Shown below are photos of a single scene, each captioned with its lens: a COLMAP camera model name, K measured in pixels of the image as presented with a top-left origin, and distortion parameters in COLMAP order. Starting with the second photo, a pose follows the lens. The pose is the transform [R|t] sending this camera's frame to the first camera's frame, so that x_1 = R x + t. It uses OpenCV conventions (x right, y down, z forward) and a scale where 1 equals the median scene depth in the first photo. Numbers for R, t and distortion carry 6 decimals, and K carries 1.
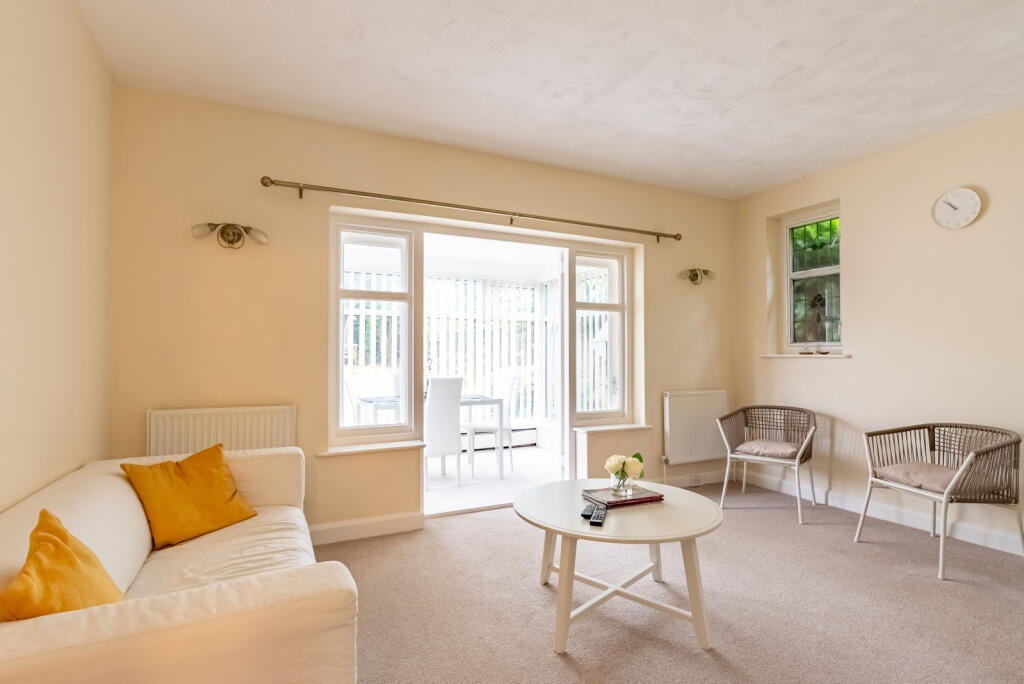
lens RADIAL K [[500.7, 0, 512.0], [0, 500.7, 342.0], [0, 0, 1]] dist [-0.001417, 0.000968]
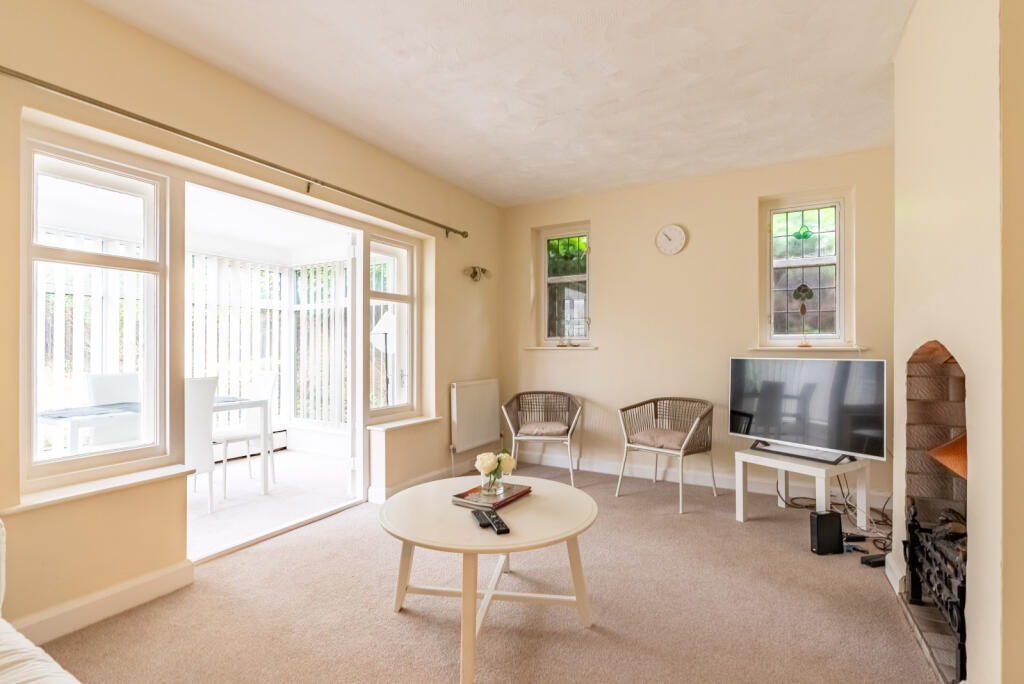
lens RADIAL K [[471.3, 0, 512.0], [0, 471.3, 342.0], [0, 0, 1]] dist [-0.001142, 0.001286]
pose [[0.827445, 0.004520, 0.561528, -0.151871], [-0.012382, 0.999871, 0.010199, 0.003472], [-0.561410, -0.015392, 0.827395, 0.140625]]
